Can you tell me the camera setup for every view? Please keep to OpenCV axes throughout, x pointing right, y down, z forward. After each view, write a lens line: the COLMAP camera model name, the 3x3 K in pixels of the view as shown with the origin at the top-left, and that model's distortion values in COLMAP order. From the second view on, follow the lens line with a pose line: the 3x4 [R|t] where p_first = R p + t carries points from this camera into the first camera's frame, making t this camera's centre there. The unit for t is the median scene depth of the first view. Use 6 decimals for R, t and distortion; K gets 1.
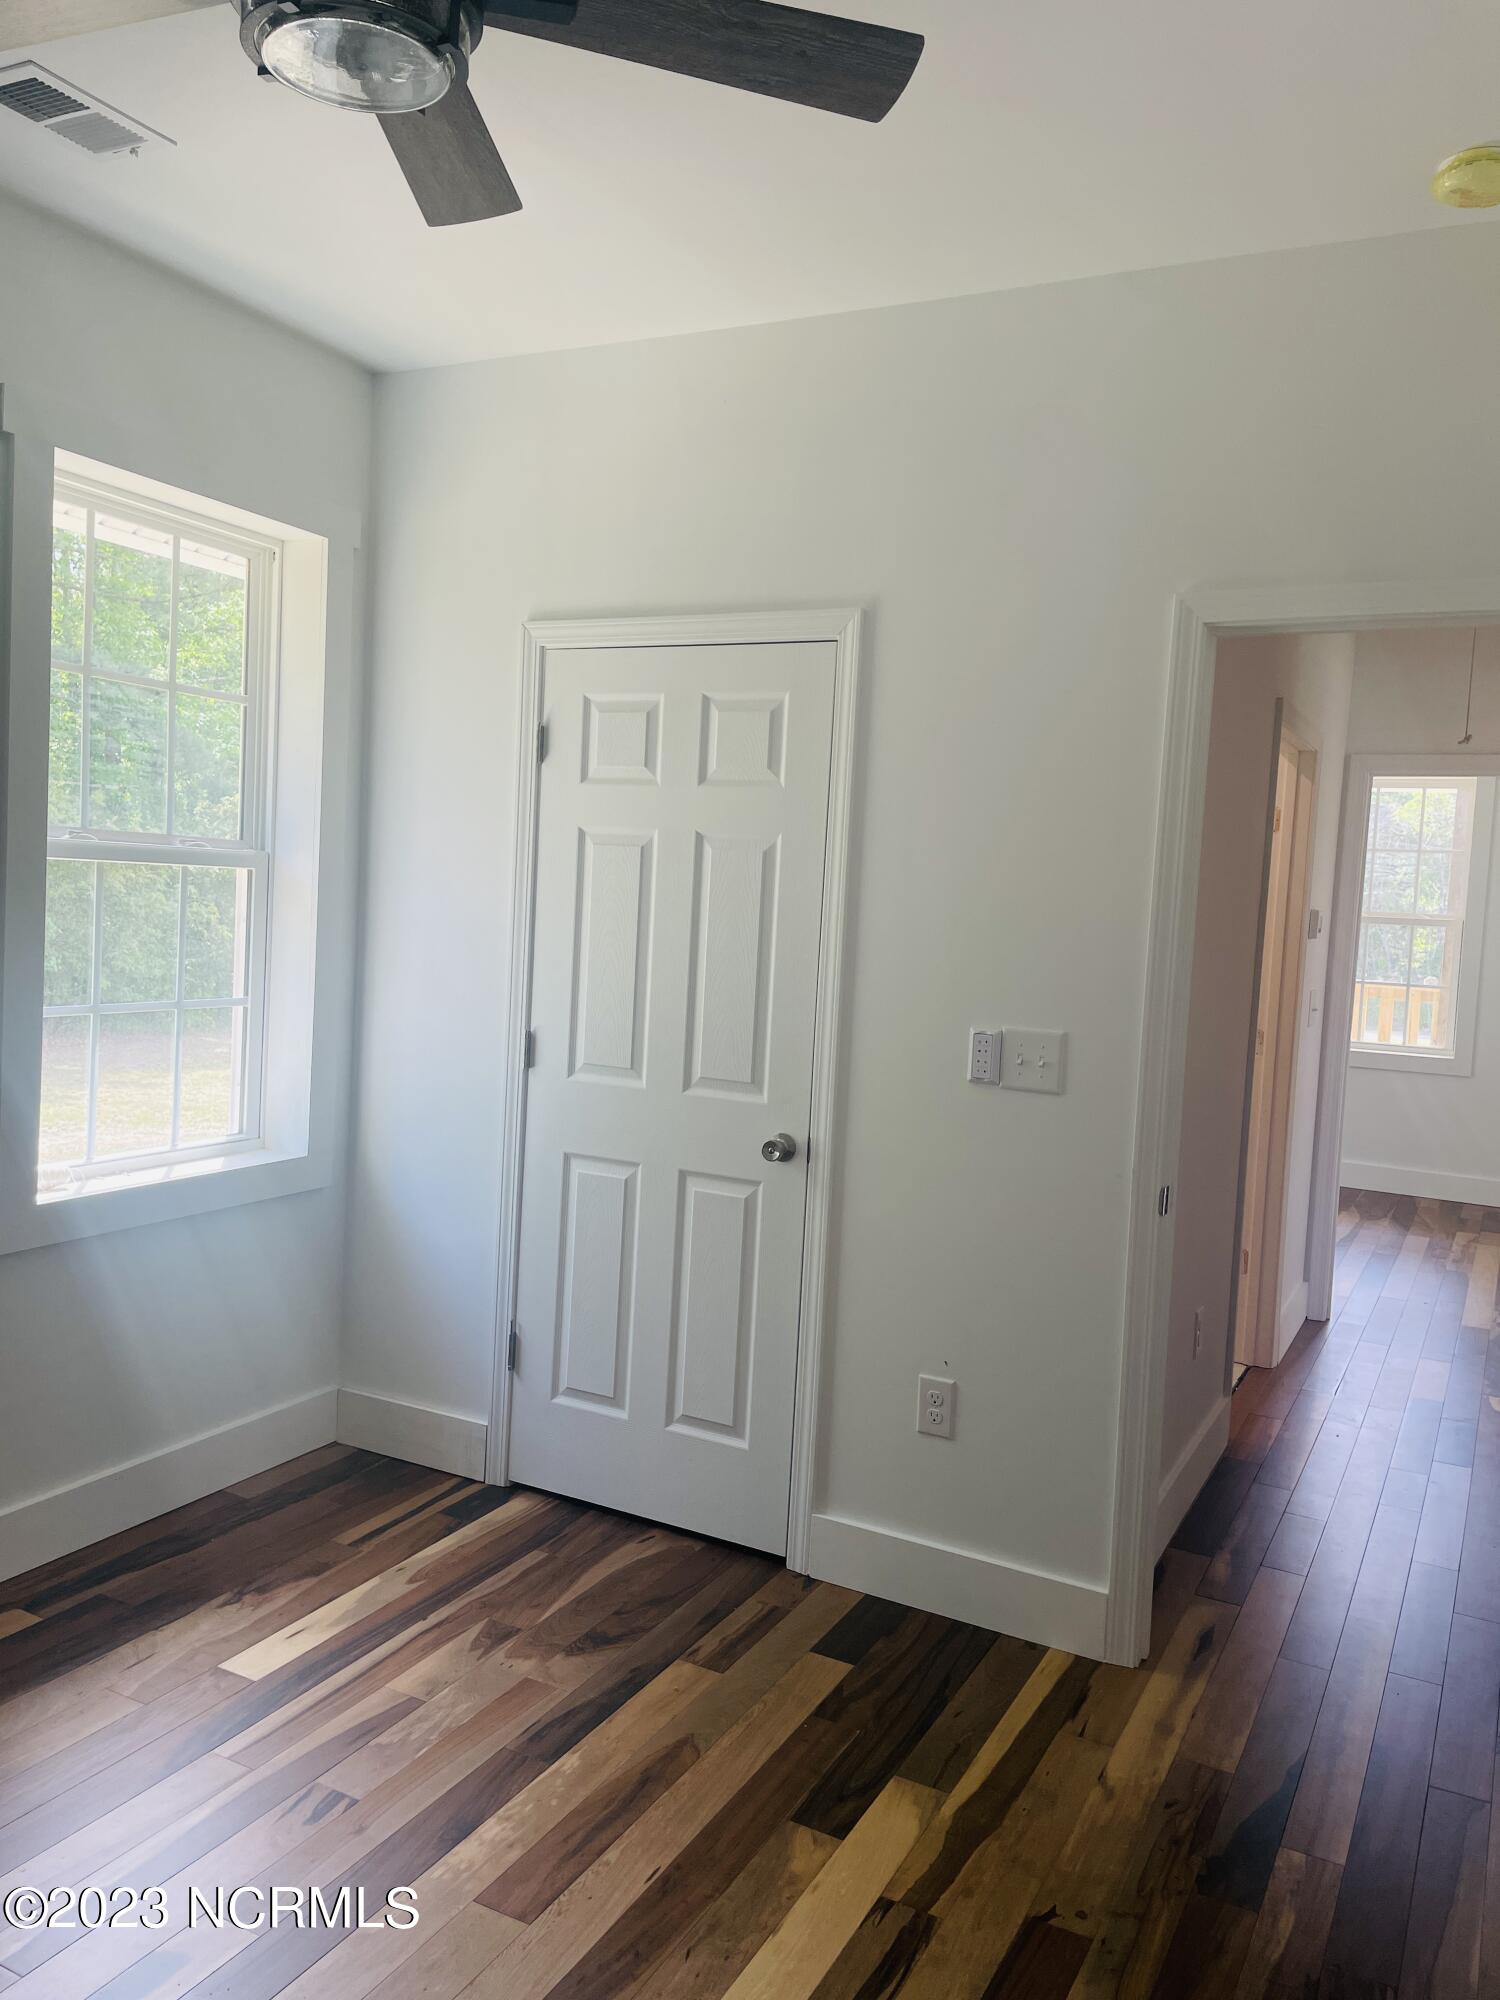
lens RADIAL K [[1495.7, 0, 729.8], [0, 1495.7, 979.9], [0, 0, 1]] dist [0.042684, -0.021930]
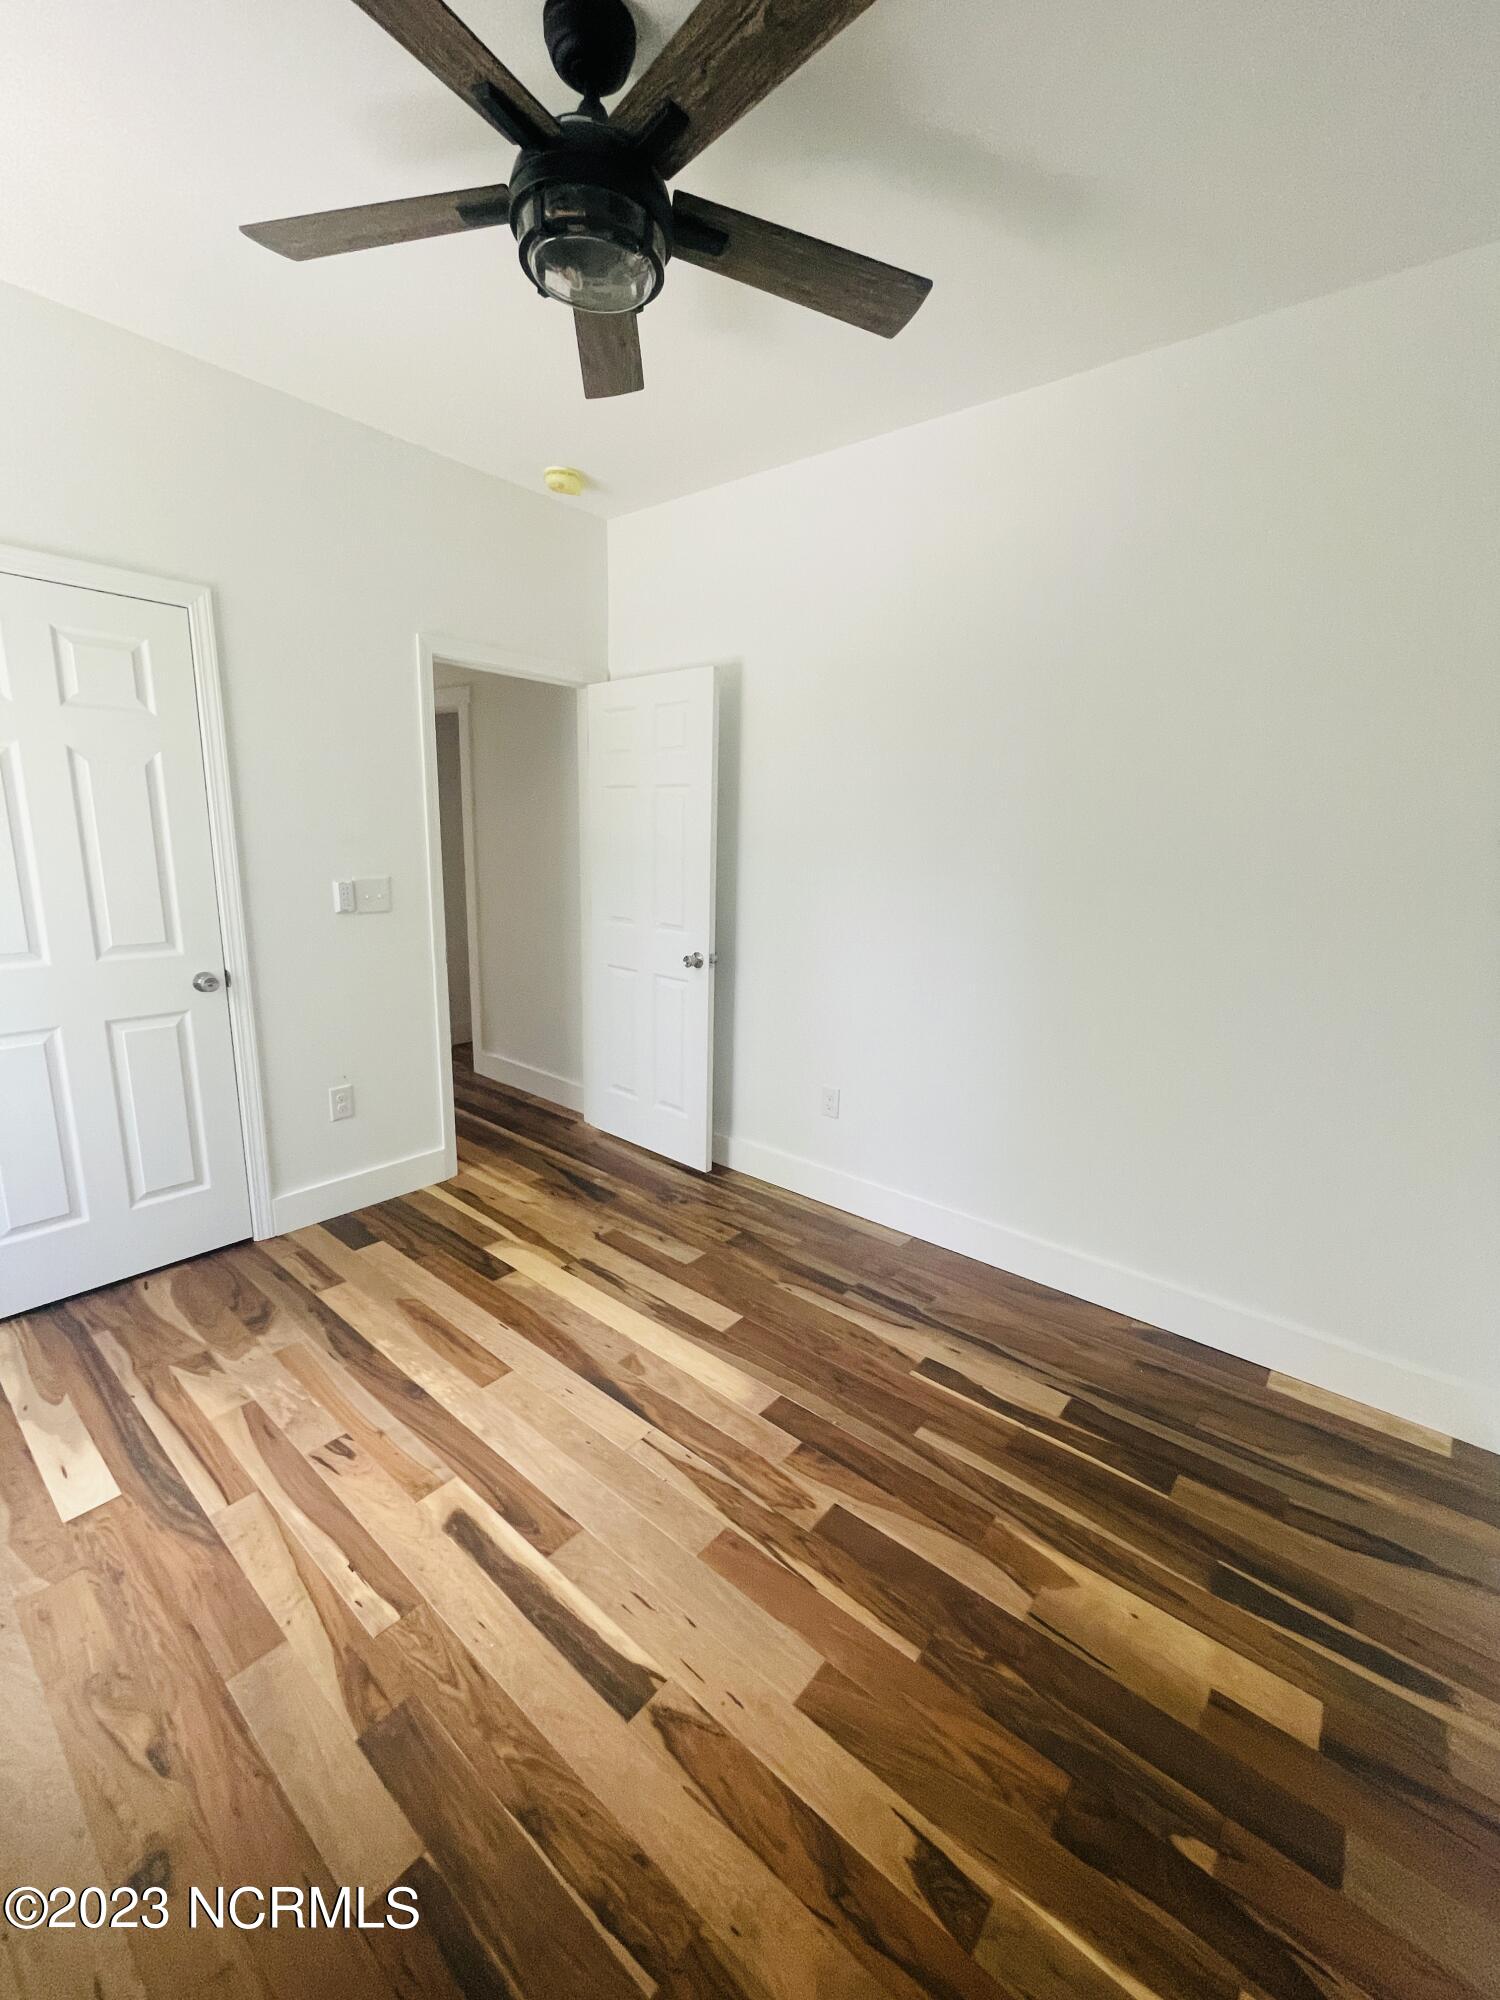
lens RADIAL K [[814.3, 0, 752.2], [0, 814.3, 1010.0], [0, 0, 1]] dist [-0.001099, 0.000345]
pose [[0.210752, -0.261718, 0.941853, -0.625689], [0.032713, 0.964842, 0.260786, -0.050491], [-0.976992, -0.024150, 0.211904, 0.338025]]
